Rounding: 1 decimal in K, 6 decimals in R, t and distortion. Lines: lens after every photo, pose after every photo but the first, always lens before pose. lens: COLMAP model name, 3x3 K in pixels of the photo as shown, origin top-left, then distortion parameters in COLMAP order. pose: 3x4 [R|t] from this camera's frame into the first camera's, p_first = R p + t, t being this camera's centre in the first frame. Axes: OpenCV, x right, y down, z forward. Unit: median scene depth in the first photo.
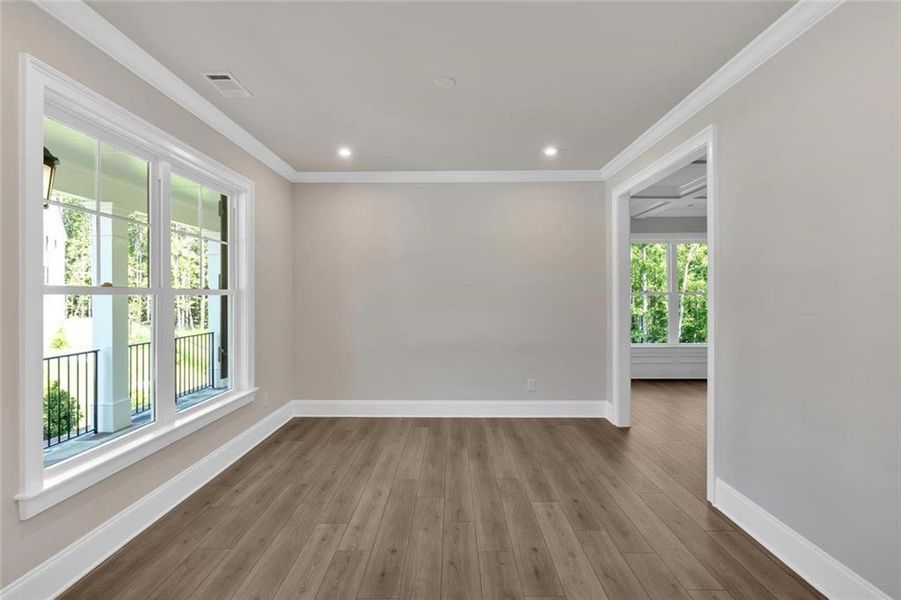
lens RADIAL K [[410.4, 0, 449.5], [0, 410.4, 298.2], [0, 0, 1]] dist [-0.002667, -0.000521]
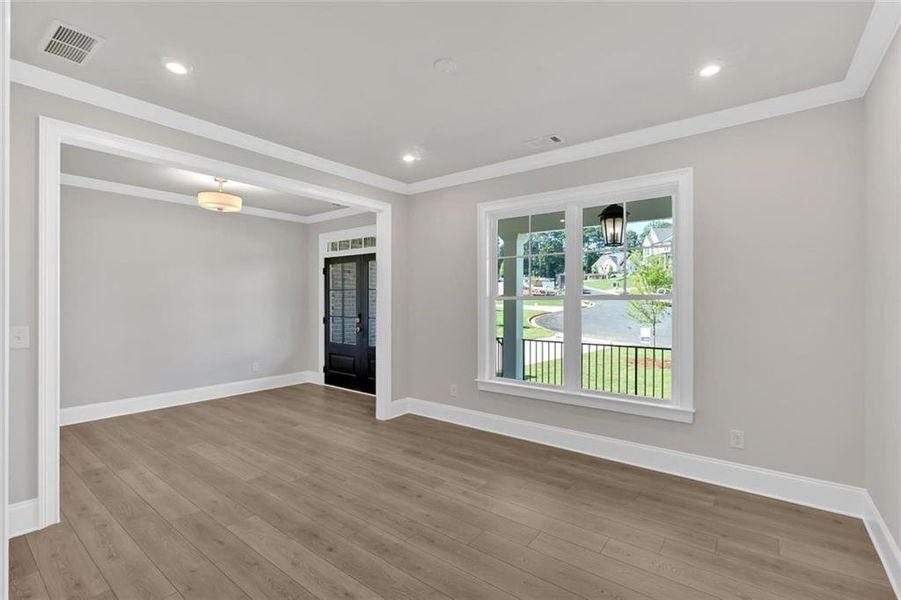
lens RADIAL K [[410.4, 0, 448.5], [0, 410.4, 298.0], [0, 0, 1]] dist [-0.002667, -0.000521]
pose [[-0.612711, -0.002266, -0.790304, 0.807965], [-0.001621, 0.999997, -0.001610, -0.015513], [0.790305, 0.000295, -0.612713, 1.792245]]
